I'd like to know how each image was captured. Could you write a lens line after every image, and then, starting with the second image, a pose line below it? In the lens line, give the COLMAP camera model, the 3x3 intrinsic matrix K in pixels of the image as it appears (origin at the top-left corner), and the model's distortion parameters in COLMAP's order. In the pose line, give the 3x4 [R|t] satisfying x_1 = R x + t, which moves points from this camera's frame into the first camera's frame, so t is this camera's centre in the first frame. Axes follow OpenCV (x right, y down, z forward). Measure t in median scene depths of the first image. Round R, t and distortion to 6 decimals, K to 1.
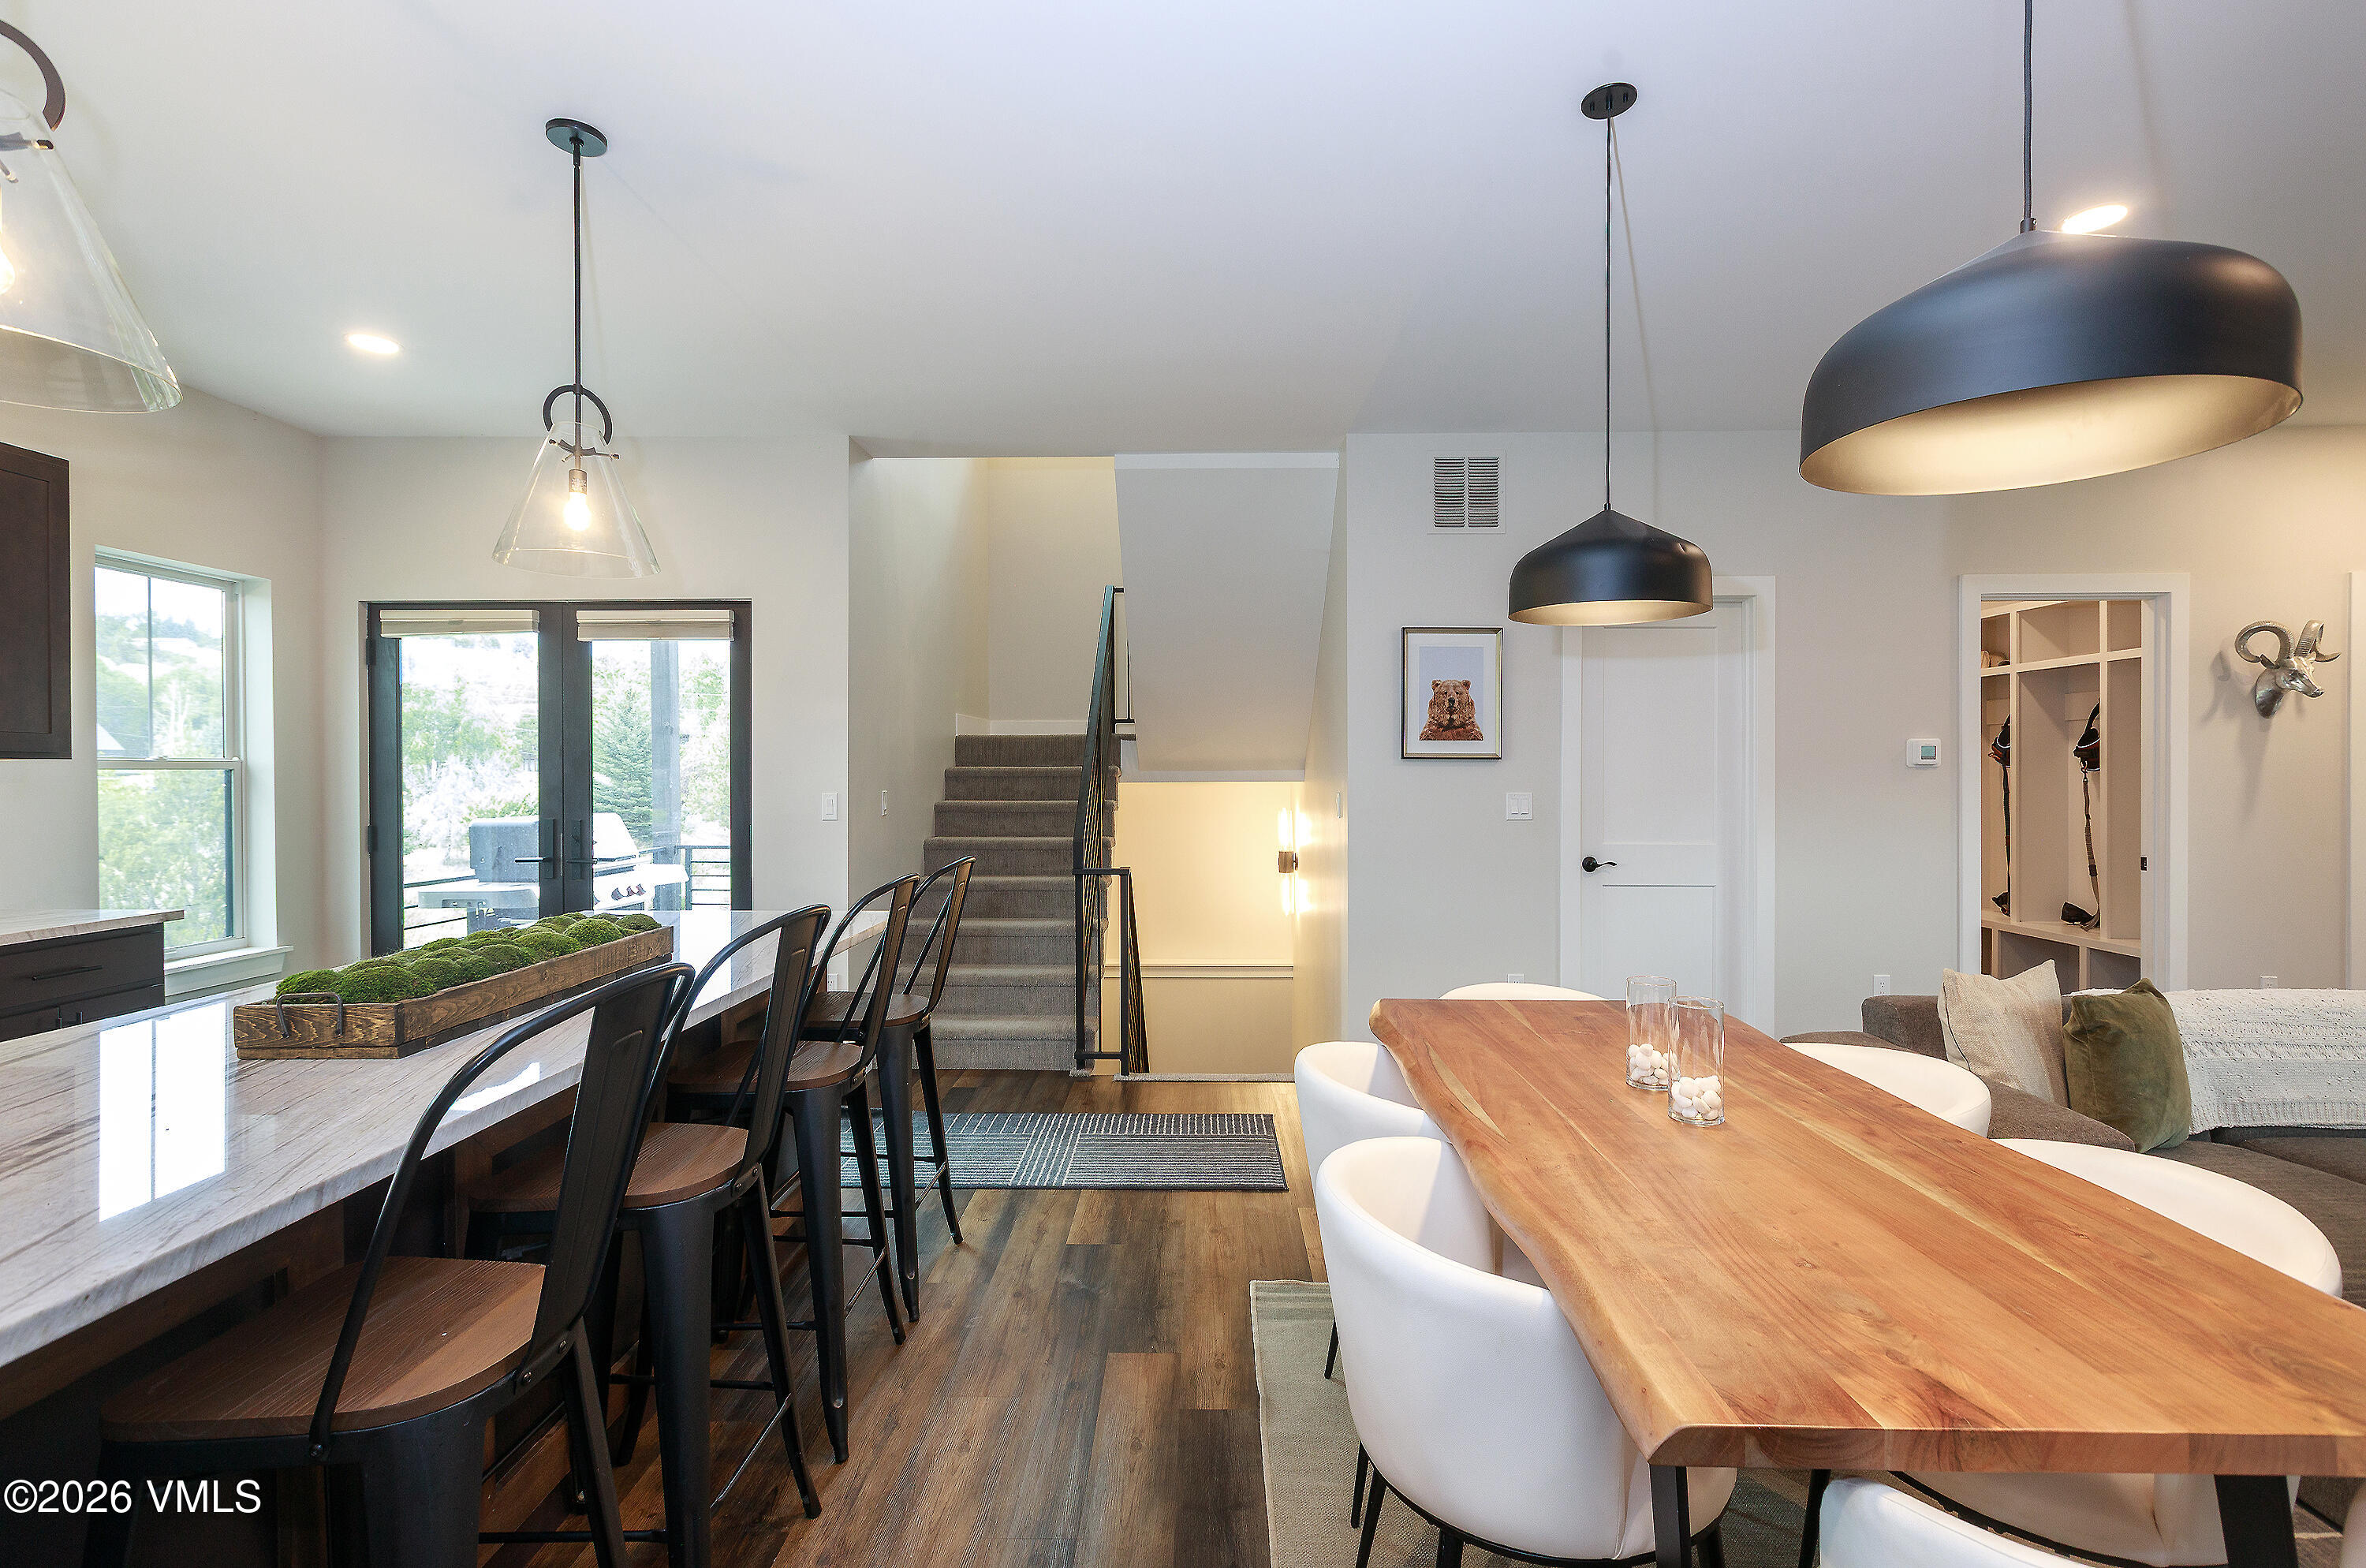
lens RADIAL K [[1055.9, 0, 1191.3], [0, 1055.9, 779.2], [0, 0, 1]] dist [0.001677, 0.000429]
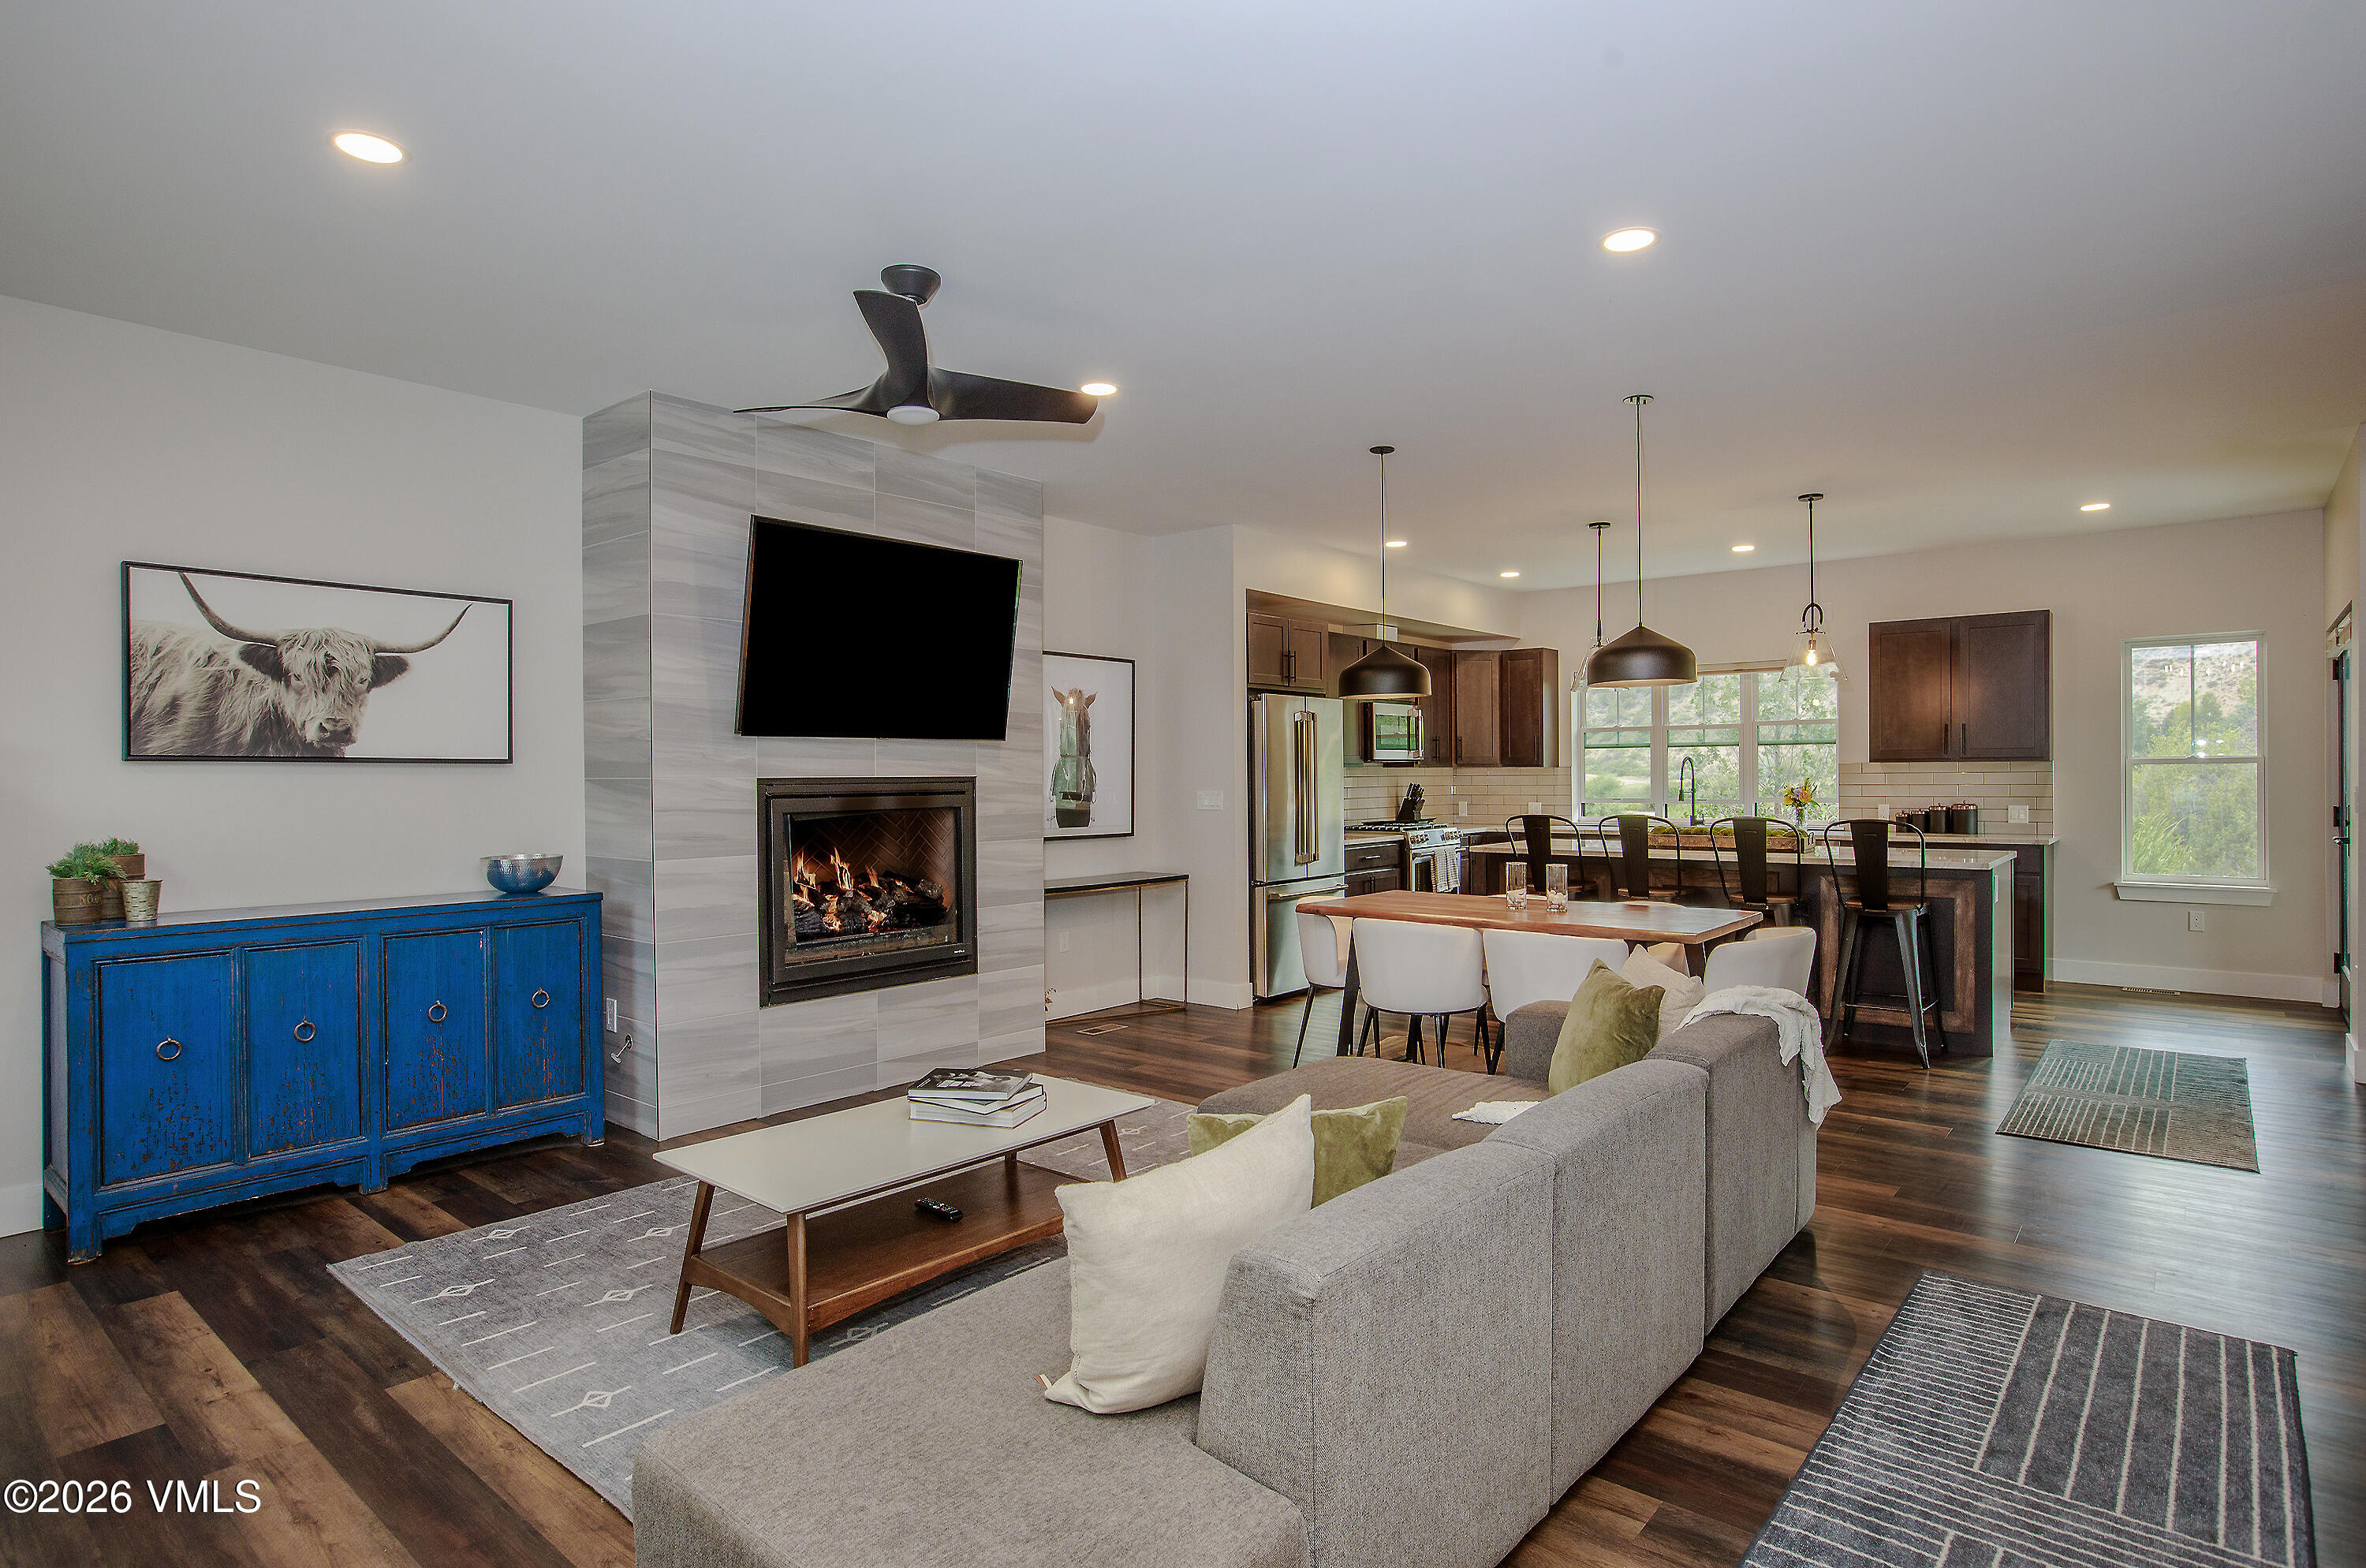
lens RADIAL K [[1235.4, 0, 1183.0], [0, 1235.4, 784.0], [0, 0, 1]] dist [-0.057891, 0.035558]
pose [[-0.630469, 0.012926, -0.776107, 1.261671], [0.005593, 0.999911, 0.012110, -0.008291], [0.776194, 0.003294, -0.630485, 0.862009]]
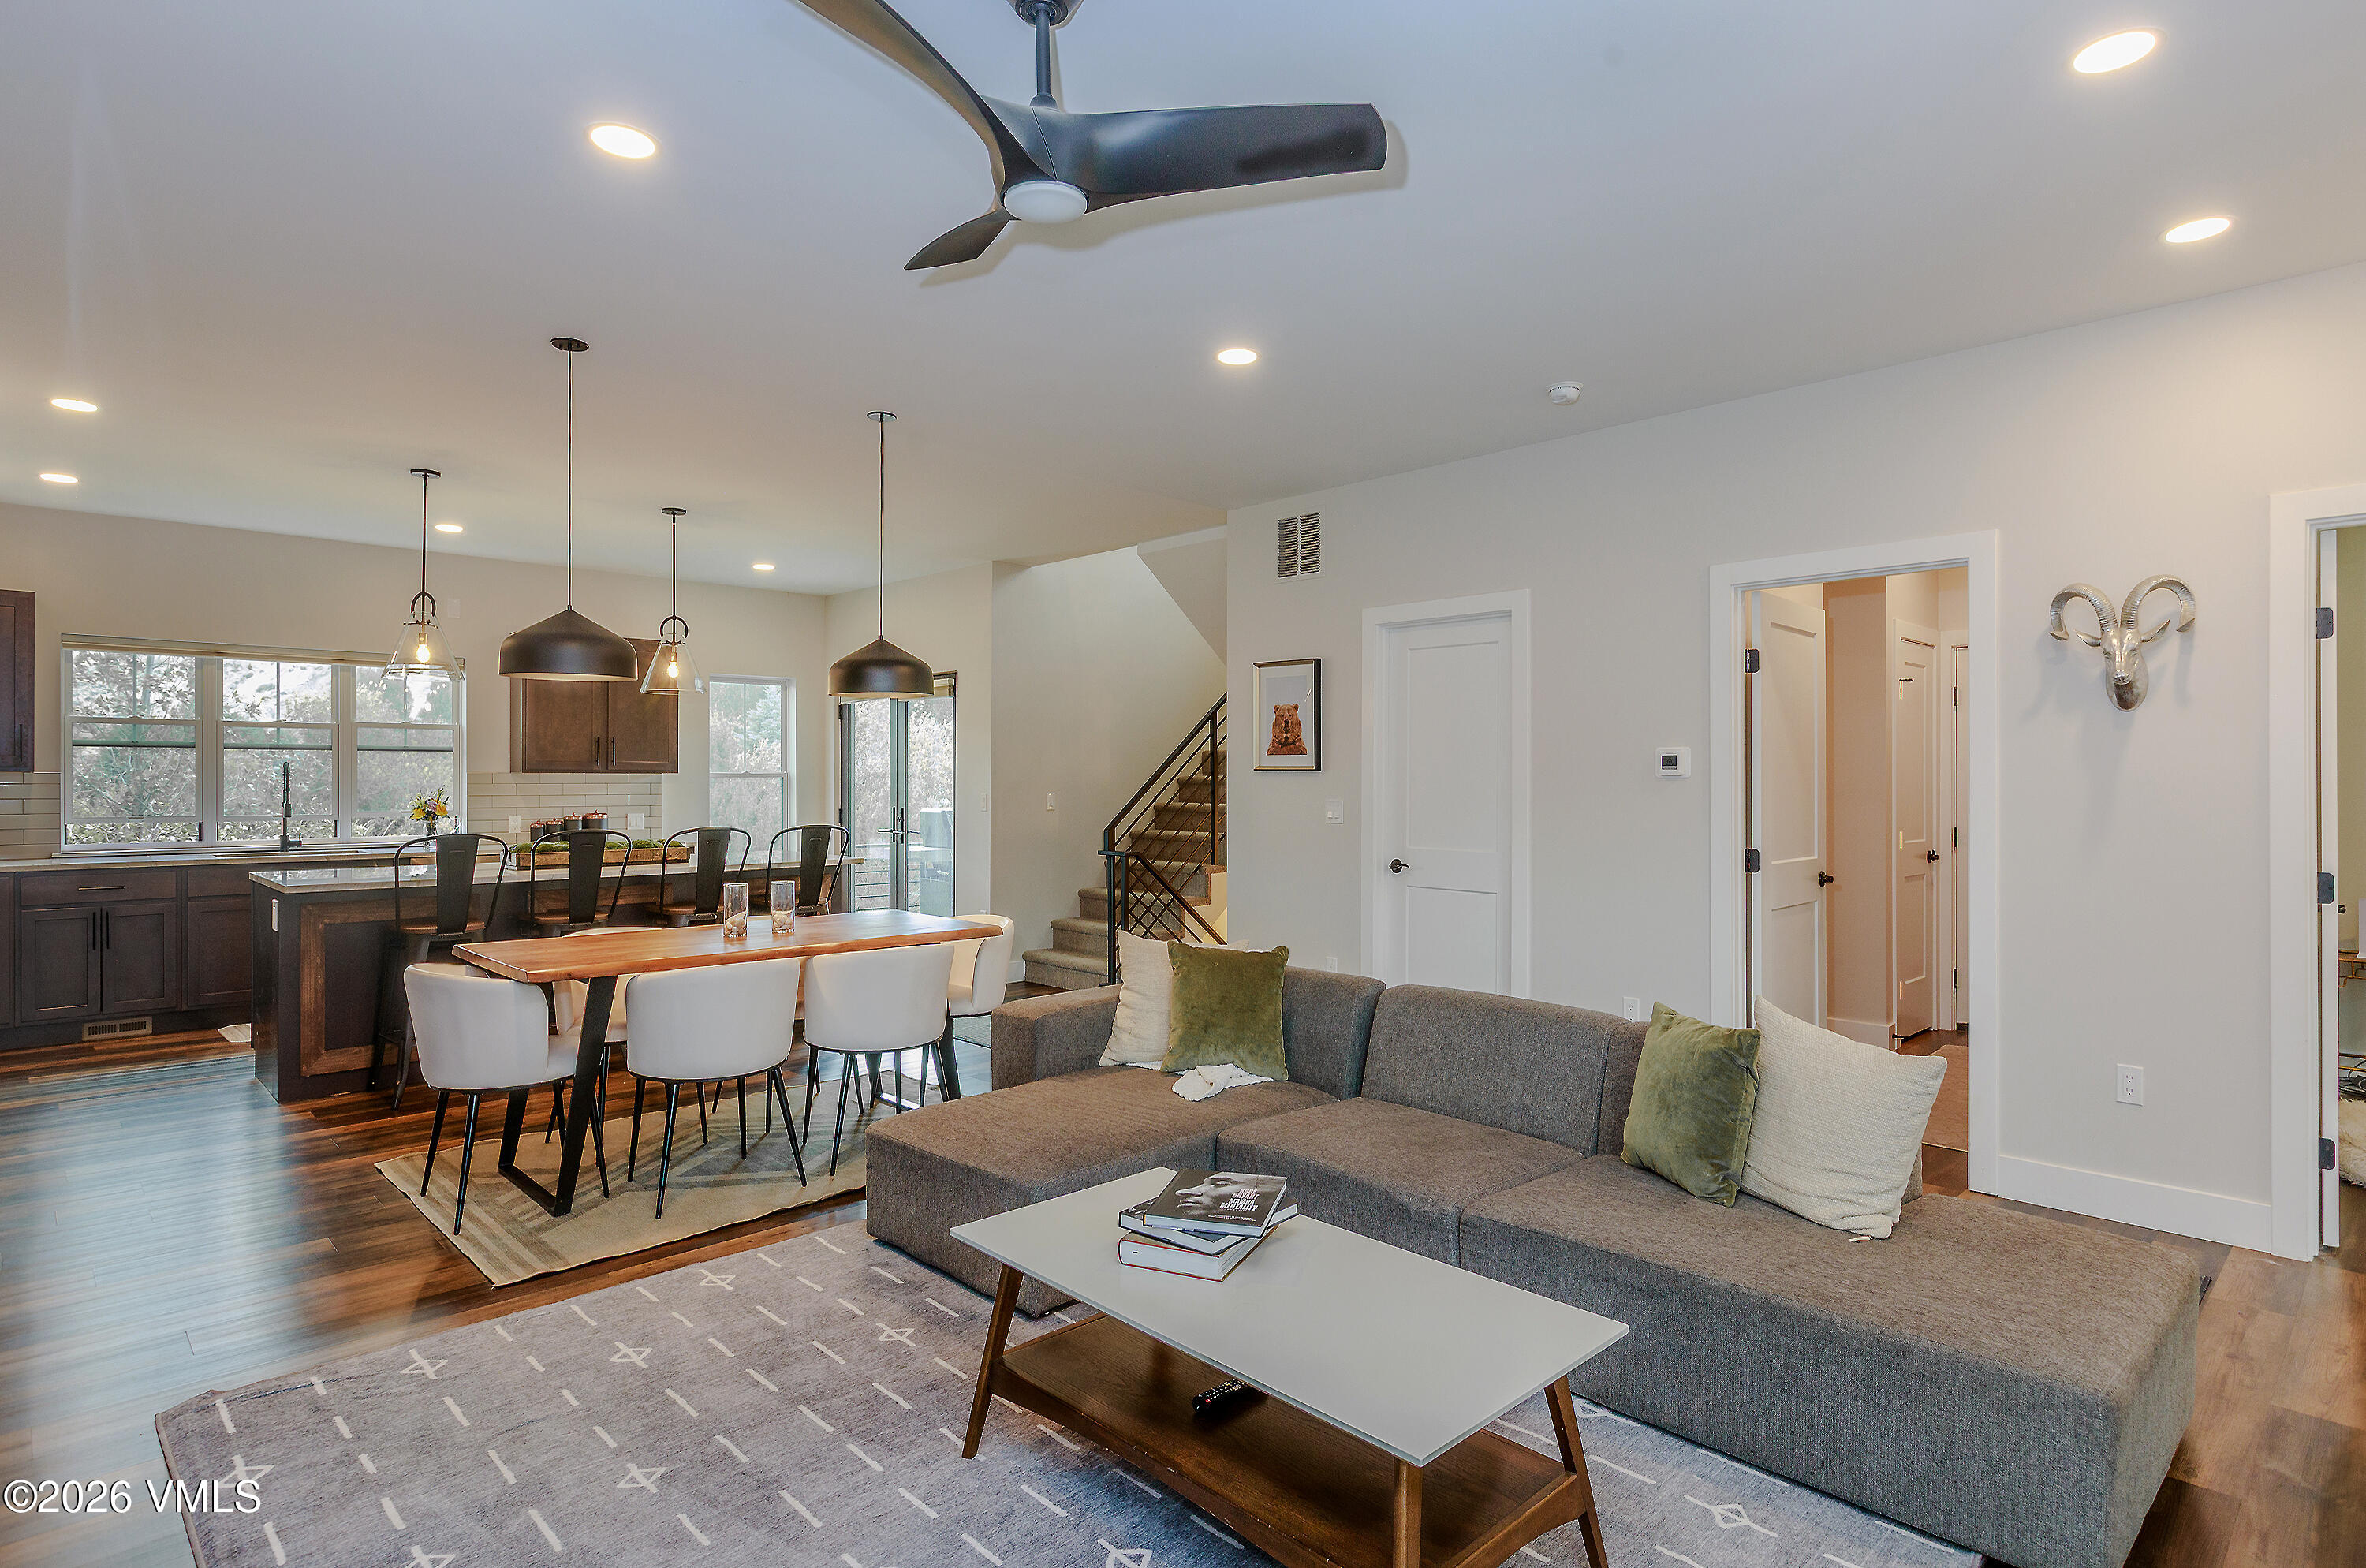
lens RADIAL K [[1227.4, 0, 1183.0], [0, 1227.4, 784.0], [0, 0, 1]] dist [0.000865, 0.001578]
pose [[0.703531, 0.005955, -0.710640, 1.148564], [-0.006828, 0.999975, 0.001619, -0.005339], [0.710632, 0.003713, 0.703554, -0.059925]]
